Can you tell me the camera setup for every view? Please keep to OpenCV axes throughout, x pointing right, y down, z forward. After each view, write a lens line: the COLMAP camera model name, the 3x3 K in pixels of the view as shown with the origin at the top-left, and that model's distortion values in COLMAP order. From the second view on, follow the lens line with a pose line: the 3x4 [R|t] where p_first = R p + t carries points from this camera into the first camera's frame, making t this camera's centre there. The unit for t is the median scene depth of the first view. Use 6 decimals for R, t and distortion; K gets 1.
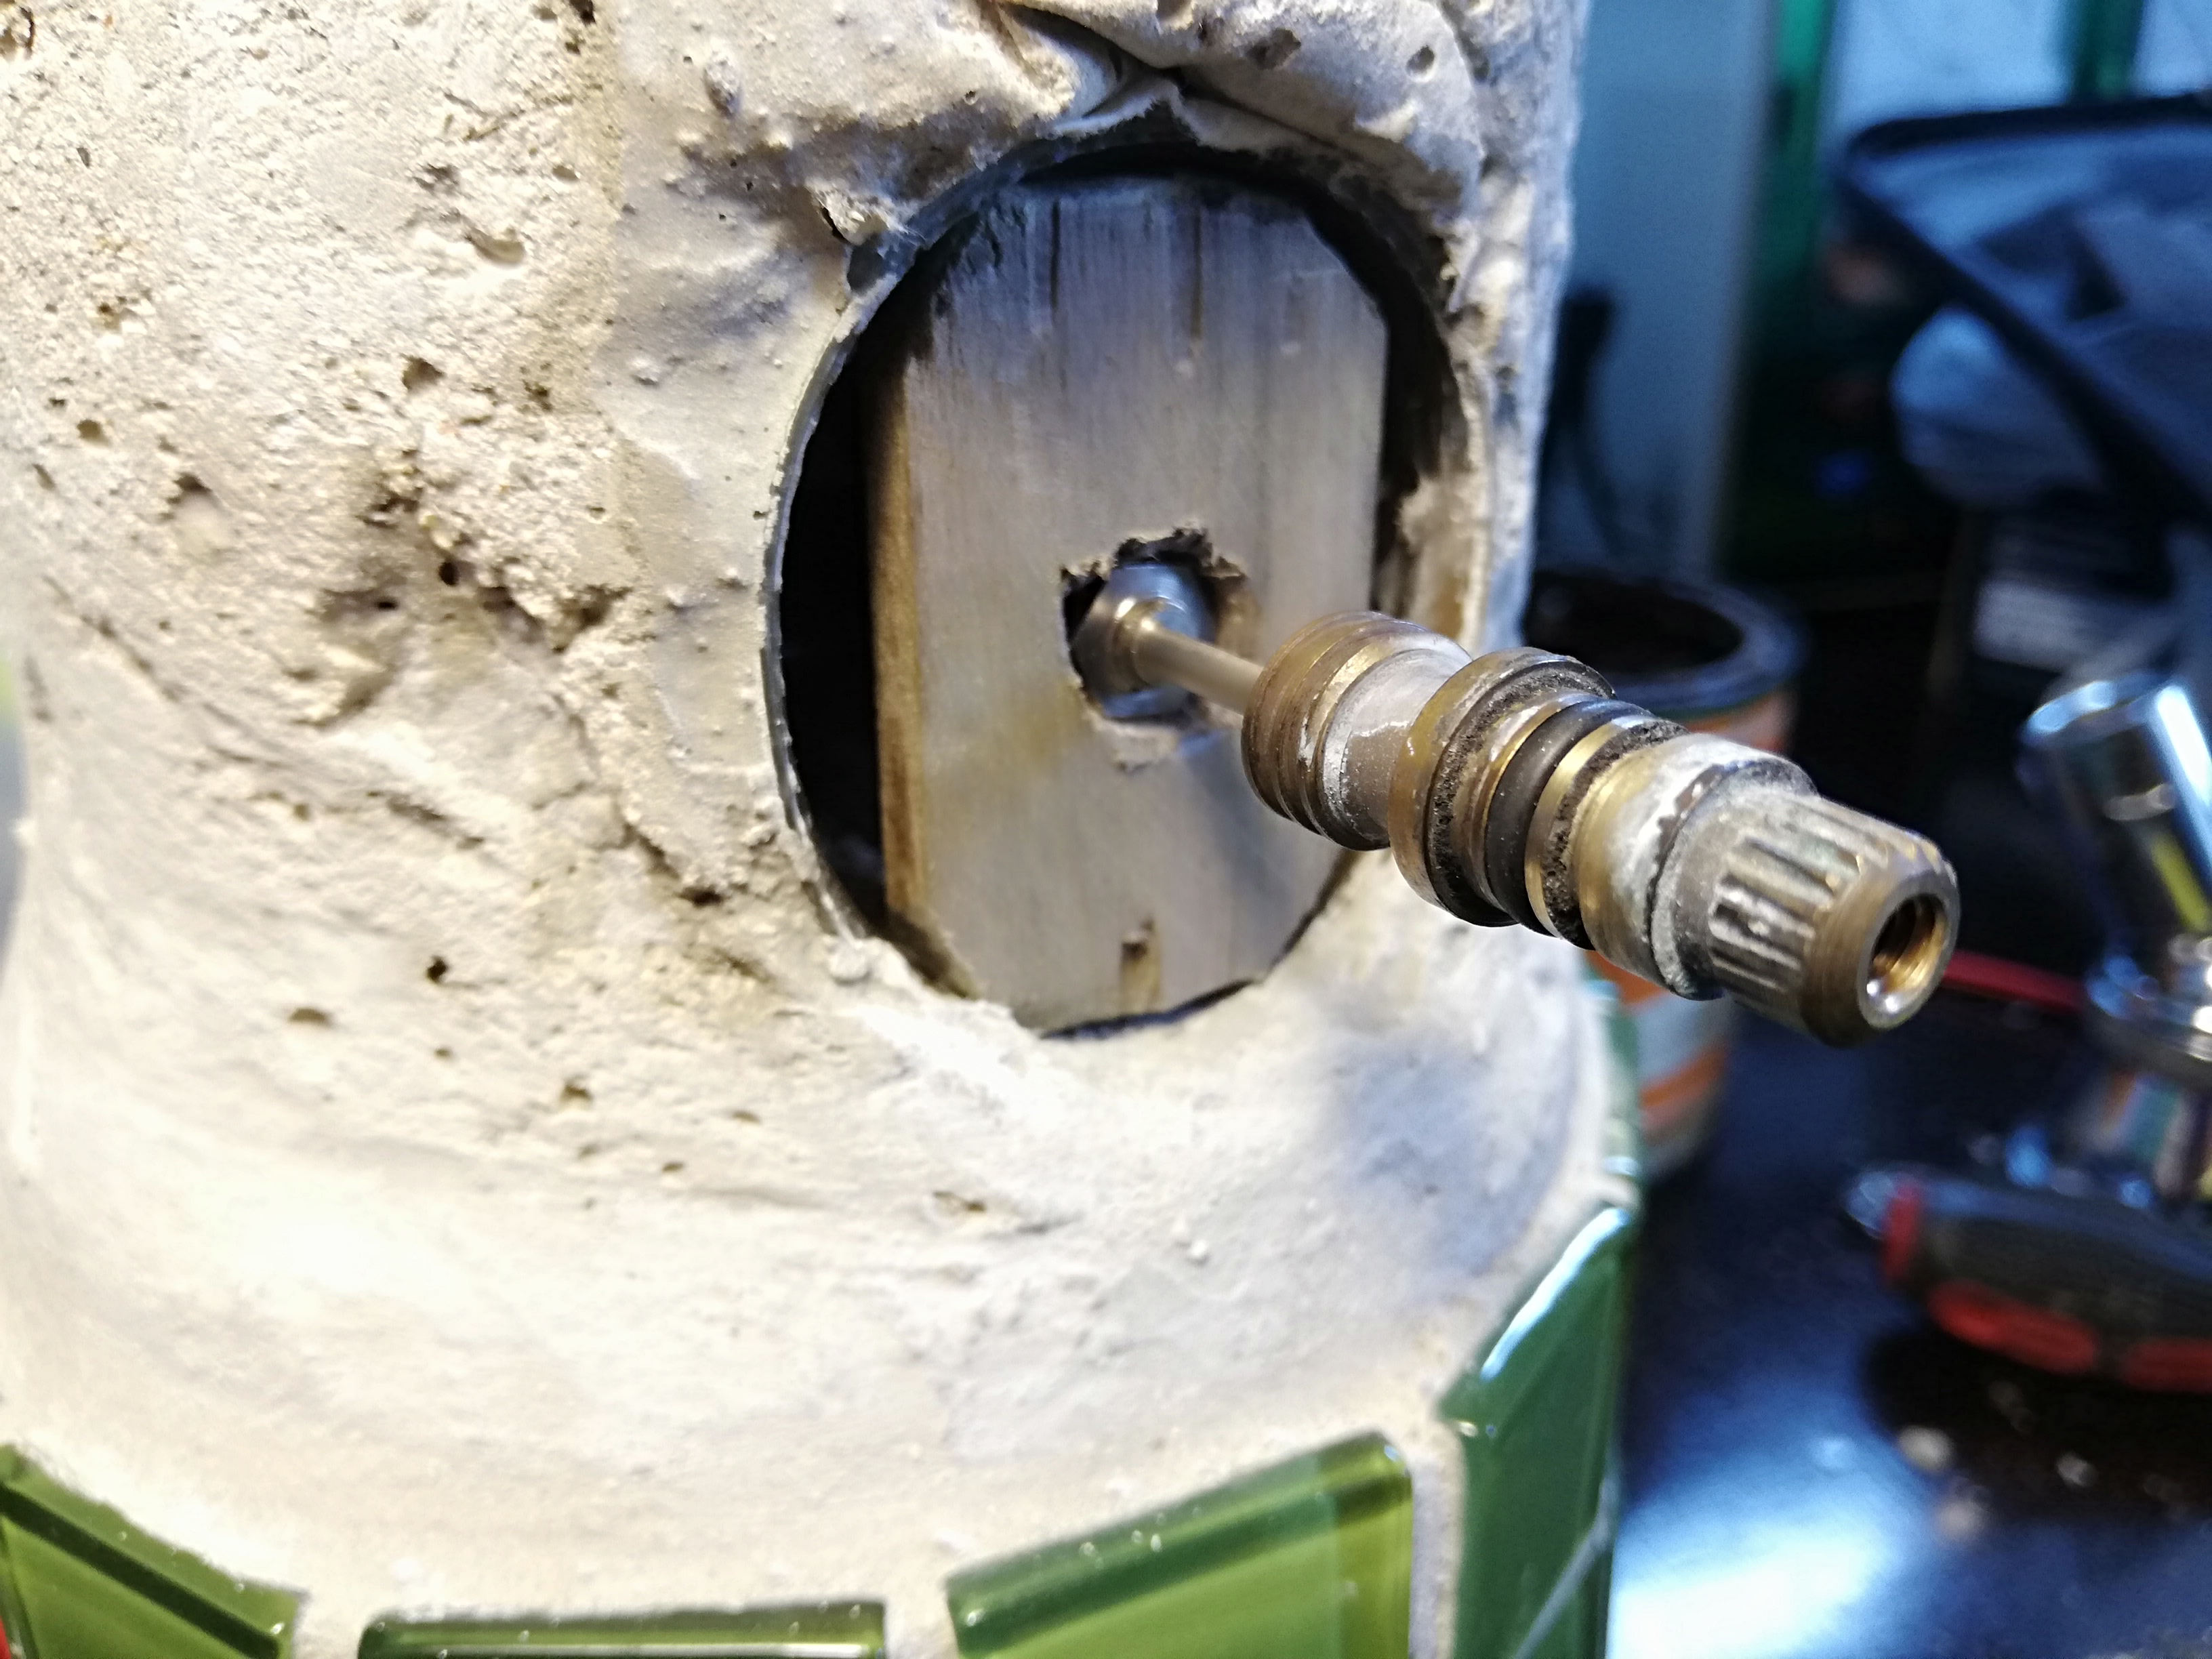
lens RADIAL K [[1758.1, 0, 1091.0], [0, 1758.1, 809.5], [0, 0, 1]] dist [0.025244, -0.055845]
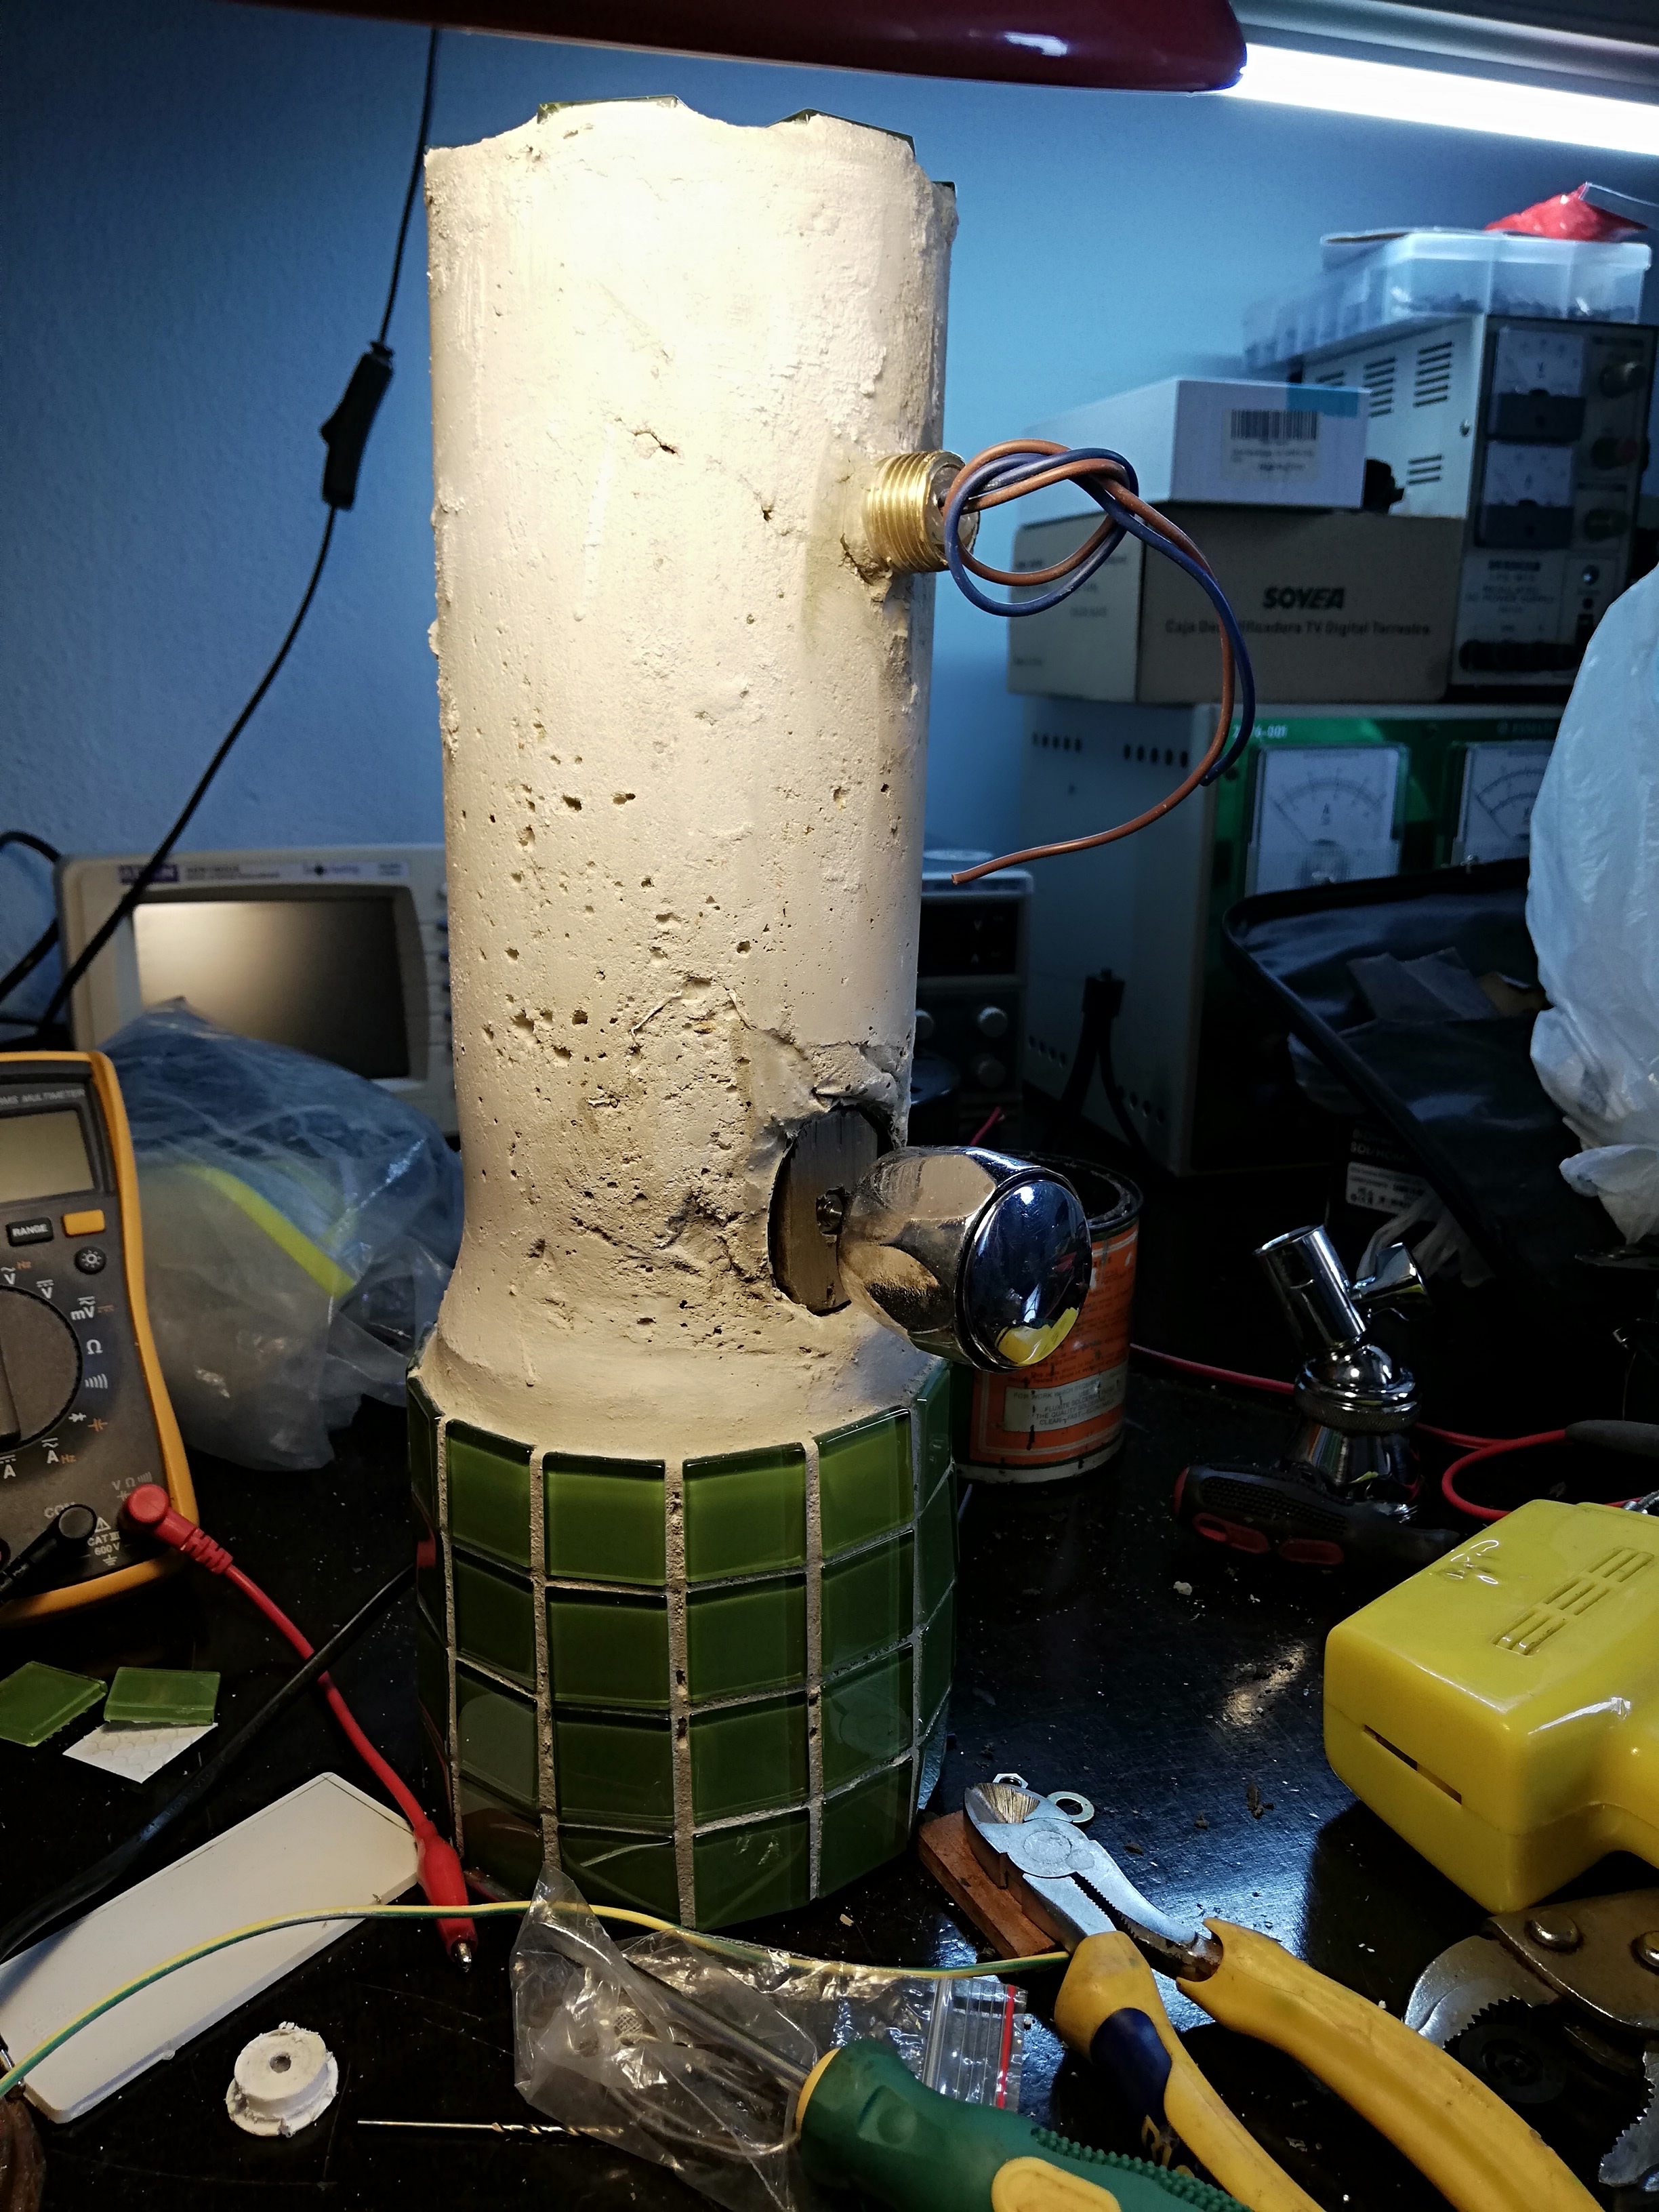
lens RADIAL K [[1758.1, 0, 850.0], [0, 1758.1, 1124.9], [0, 0, 1]] dist [0.025244, -0.055845]
pose [[0.959668, -0.058267, 0.275031, -1.140503], [0.091486, 0.989764, -0.109536, 0.166804], [-0.265834, 0.130280, 0.955175, -3.236070]]
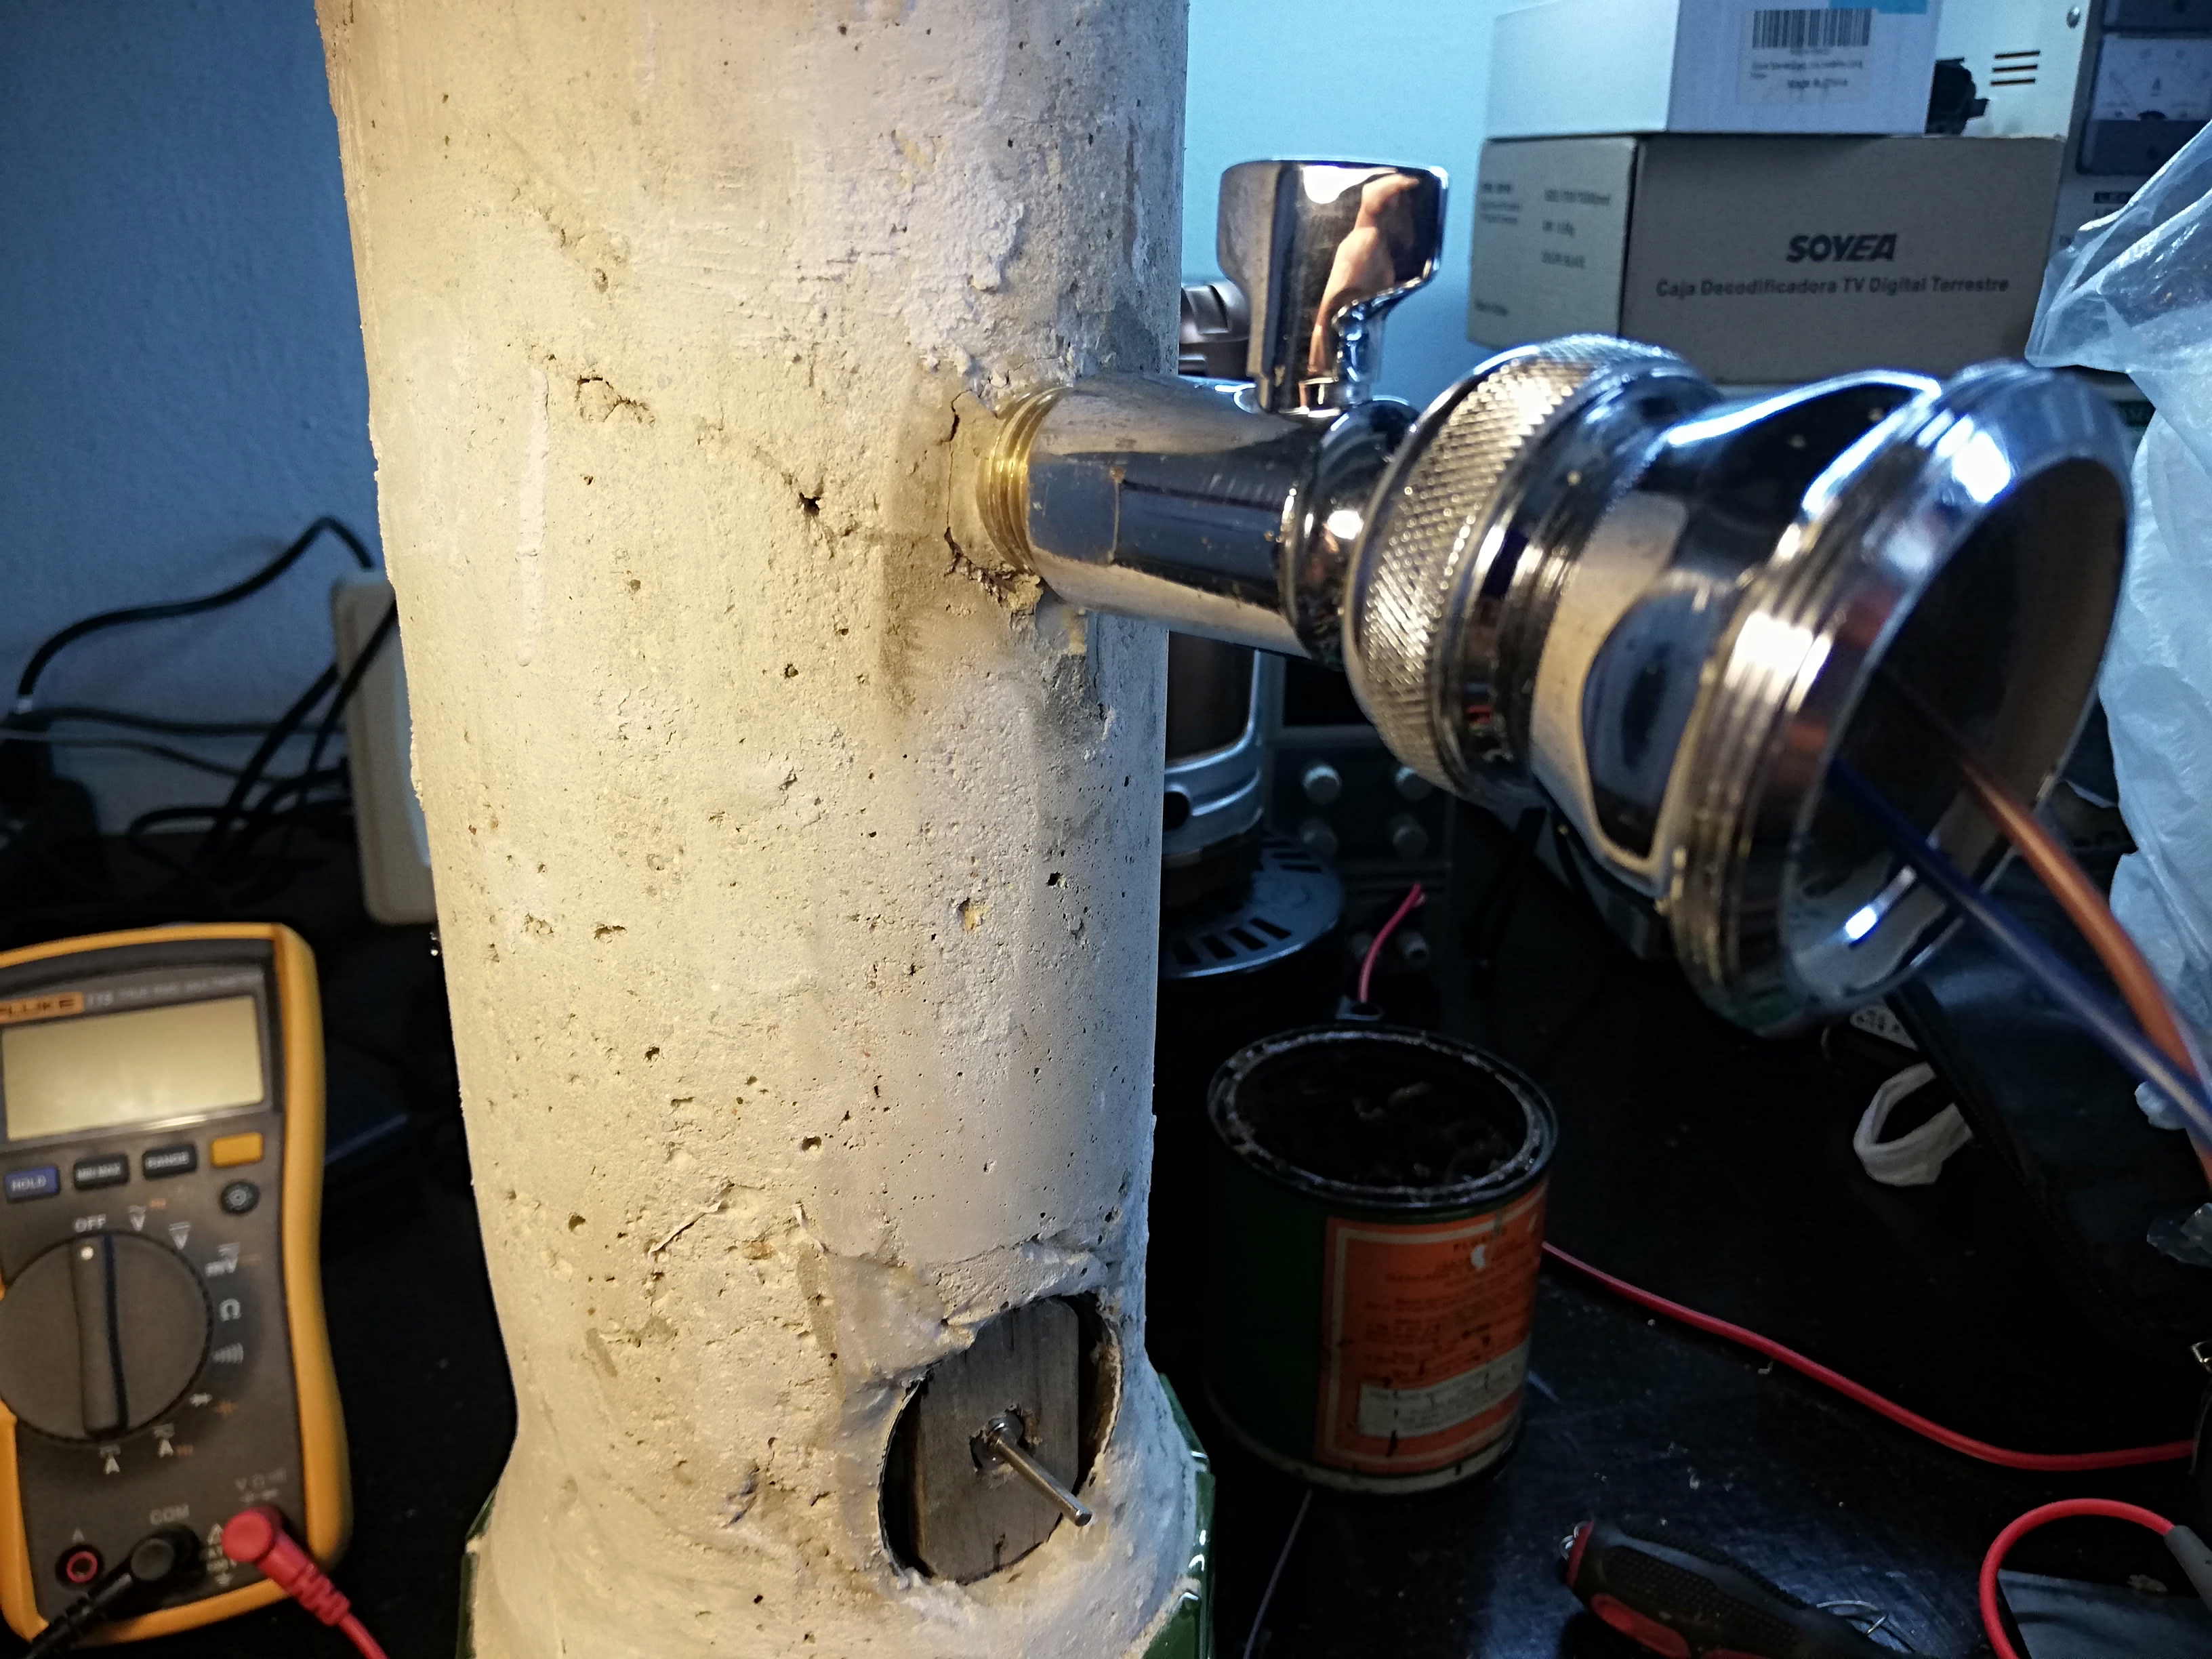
lens RADIAL K [[1758.1, 0, 1103.6], [0, 1758.1, 812.0], [0, 0, 1]] dist [0.025244, -0.055845]
pose [[0.990250, -0.048466, 0.130598, -0.129823], [0.052839, 0.998146, -0.030224, -1.090463], [-0.128891, 0.036830, 0.990975, -1.995208]]
